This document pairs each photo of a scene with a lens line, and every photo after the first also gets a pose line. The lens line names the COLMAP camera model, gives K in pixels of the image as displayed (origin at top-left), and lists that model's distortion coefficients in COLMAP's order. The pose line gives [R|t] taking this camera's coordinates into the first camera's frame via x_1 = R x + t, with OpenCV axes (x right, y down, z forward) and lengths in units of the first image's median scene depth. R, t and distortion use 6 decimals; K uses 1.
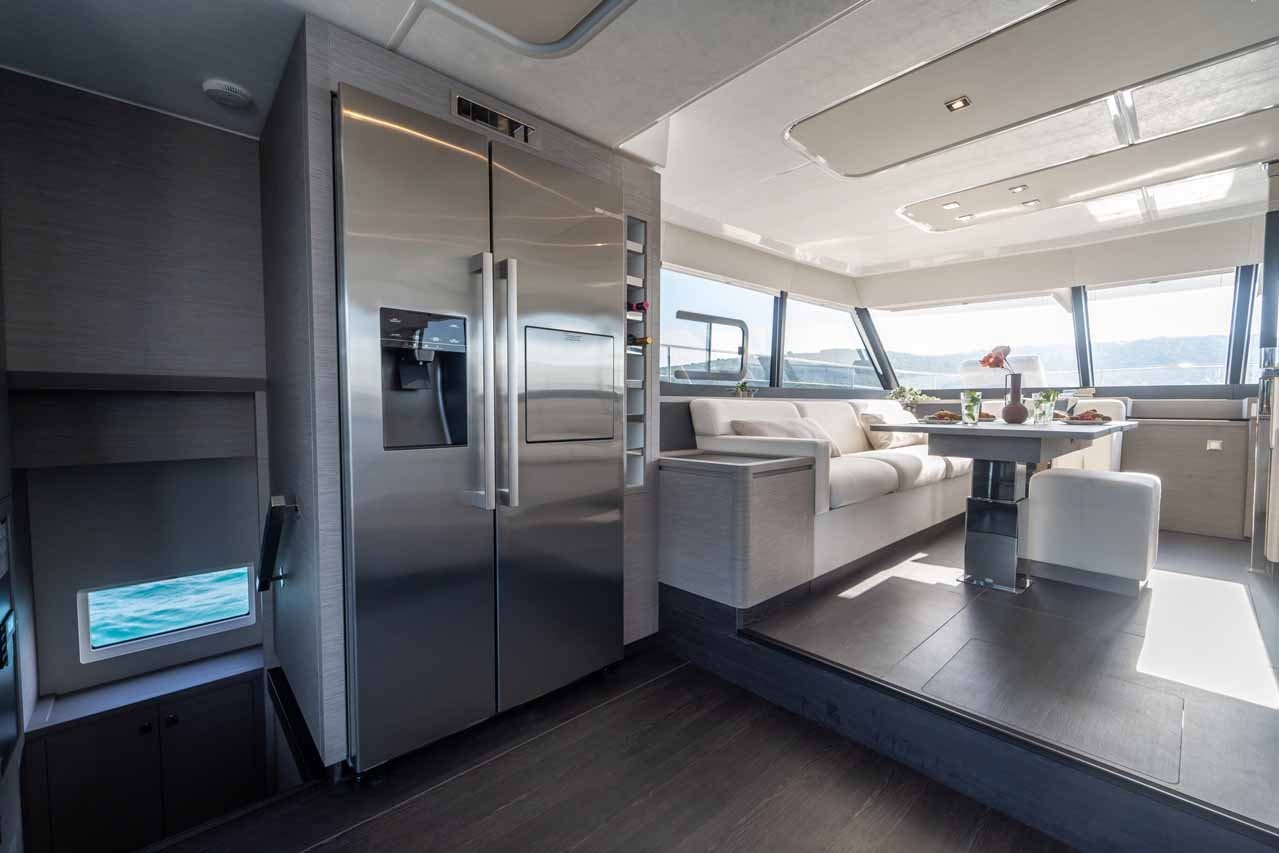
lens RADIAL K [[513.5, 0, 634.0], [0, 513.5, 425.7], [0, 0, 1]] dist [-0.009678, -0.000339]
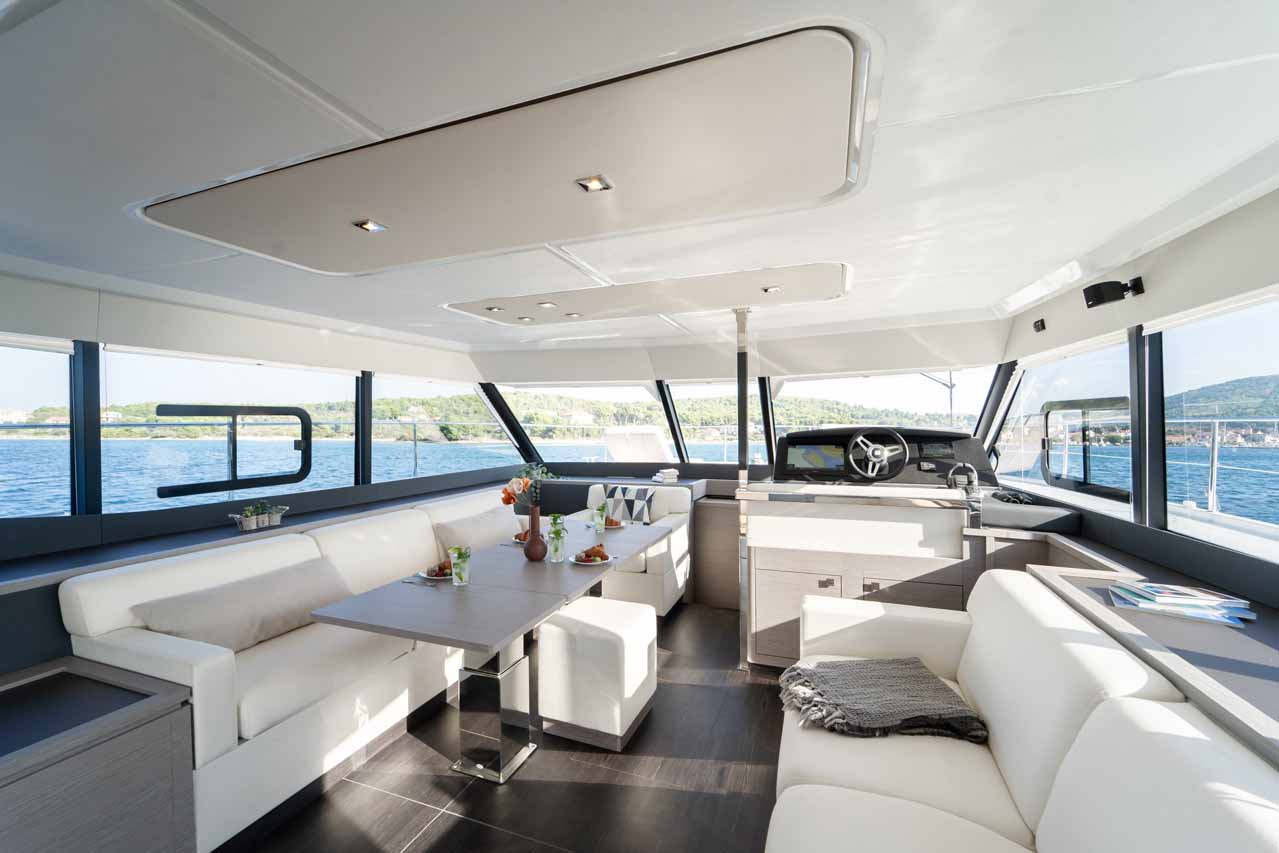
lens RADIAL K [[513.5, 0, 631.2], [0, 513.5, 428.3], [0, 0, 1]] dist [-0.009678, -0.000339]
pose [[0.885592, -0.008761, 0.464381, 0.298314], [0.028015, 0.999009, -0.034578, -0.130730], [-0.463618, 0.043632, 0.884960, 0.054962]]
